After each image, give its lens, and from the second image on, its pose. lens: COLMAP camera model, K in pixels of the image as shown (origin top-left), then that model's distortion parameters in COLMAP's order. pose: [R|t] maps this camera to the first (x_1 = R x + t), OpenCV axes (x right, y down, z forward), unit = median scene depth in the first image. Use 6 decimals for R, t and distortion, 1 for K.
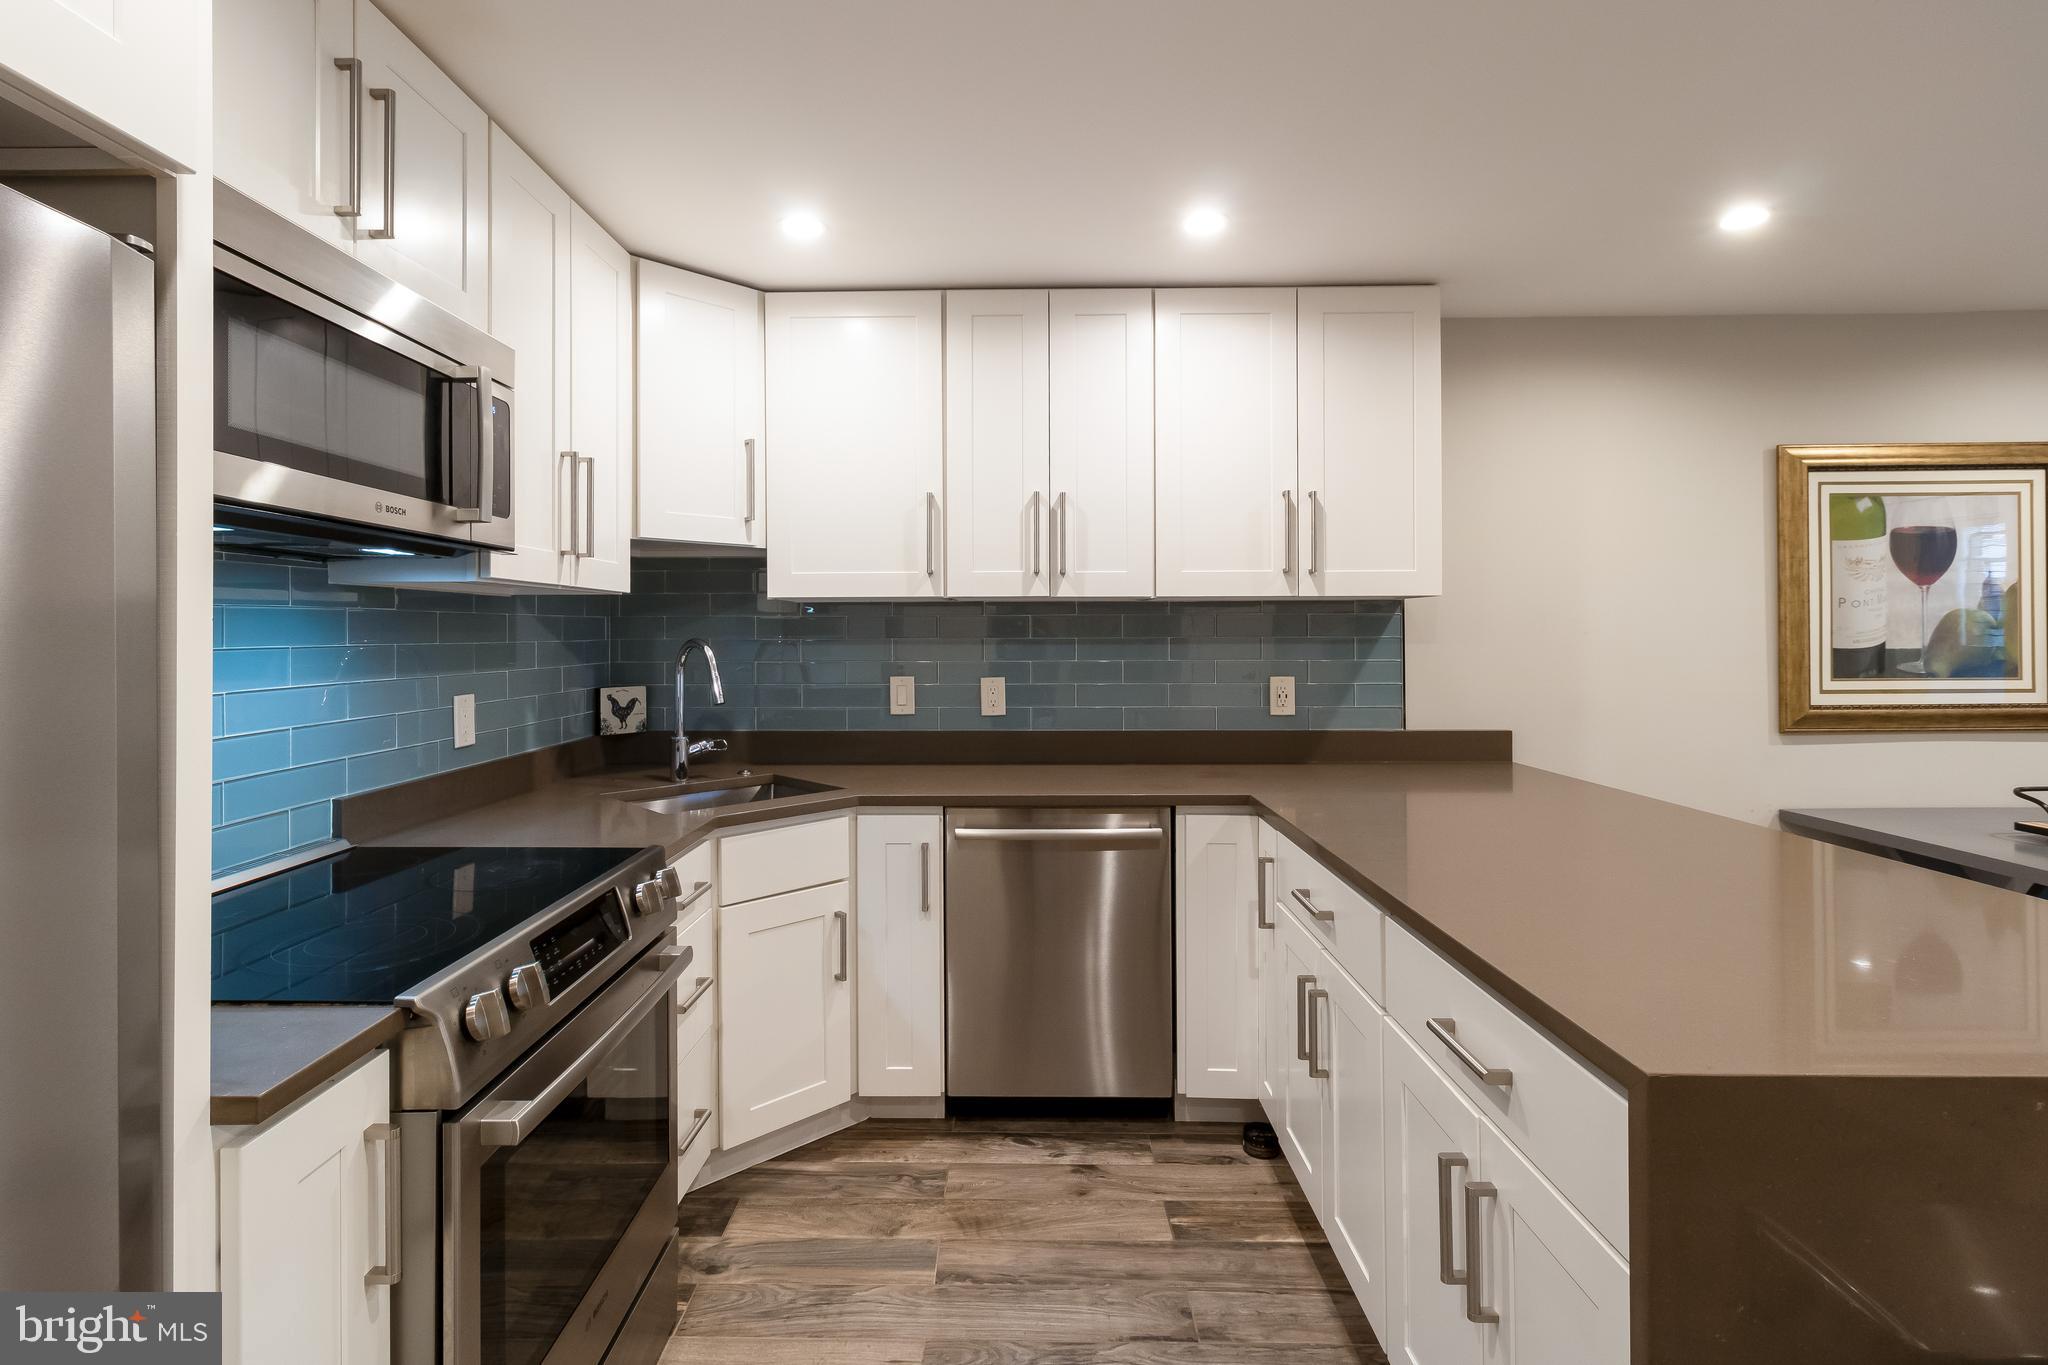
lens RADIAL K [[966.8, 0, 1003.2], [0, 966.8, 625.7], [0, 0, 1]] dist [0.003321, 0.000758]
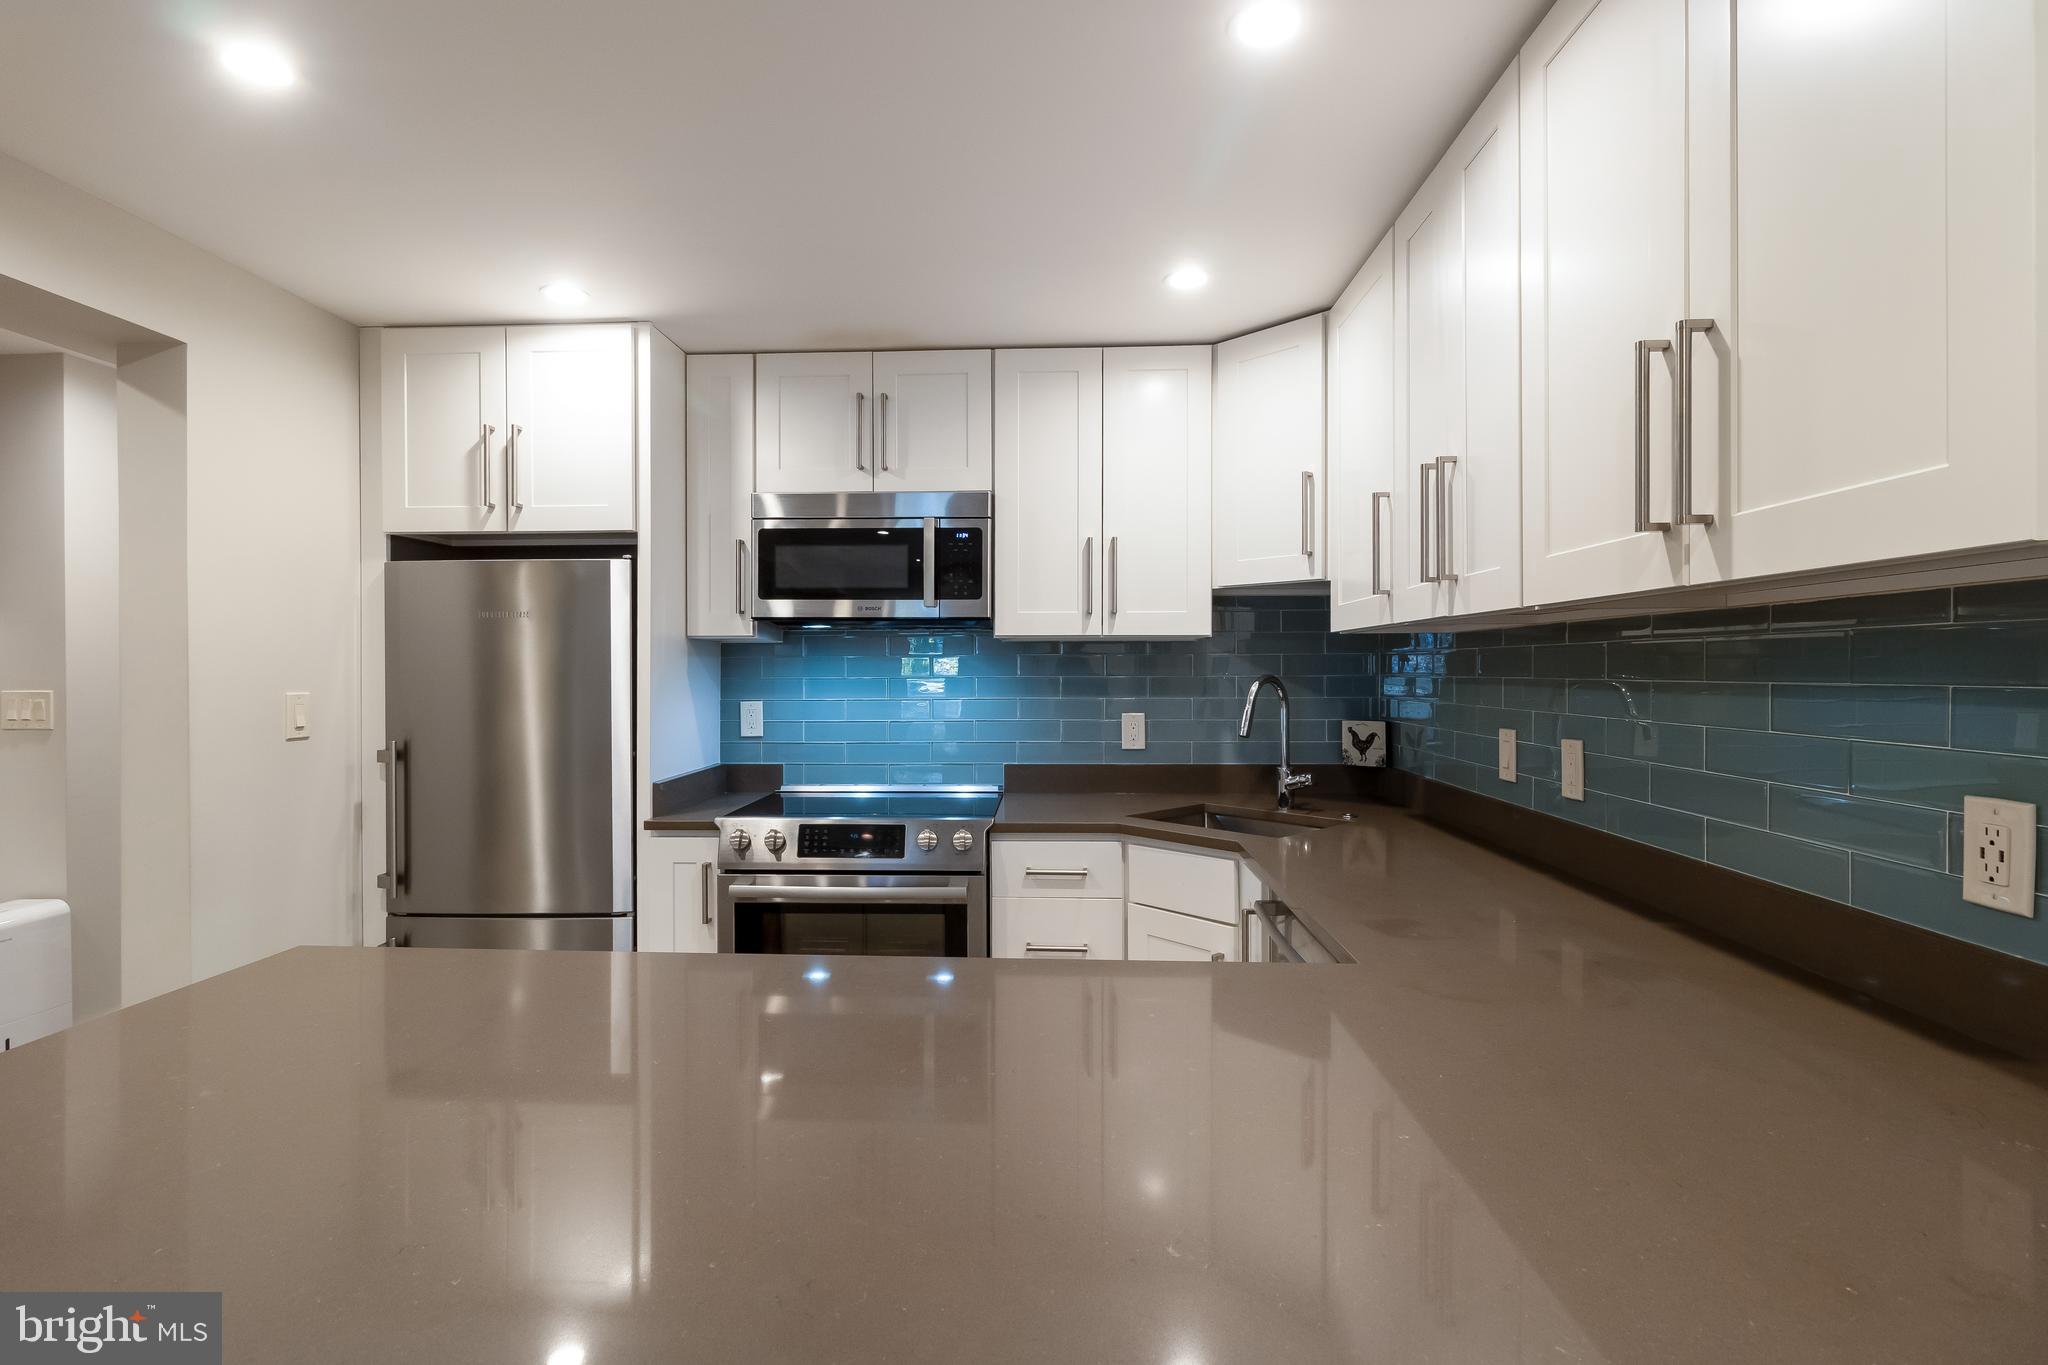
lens RADIAL K [[971.9, 0, 1013.5], [0, 971.9, 671.7], [0, 0, 1]] dist [-0.001664, 0.000239]
pose [[-0.037785, 0.006385, -0.999265, 0.709680], [0.010557, 0.999926, 0.005990, 0.000464], [0.999230, -0.010323, -0.037850, 0.712935]]
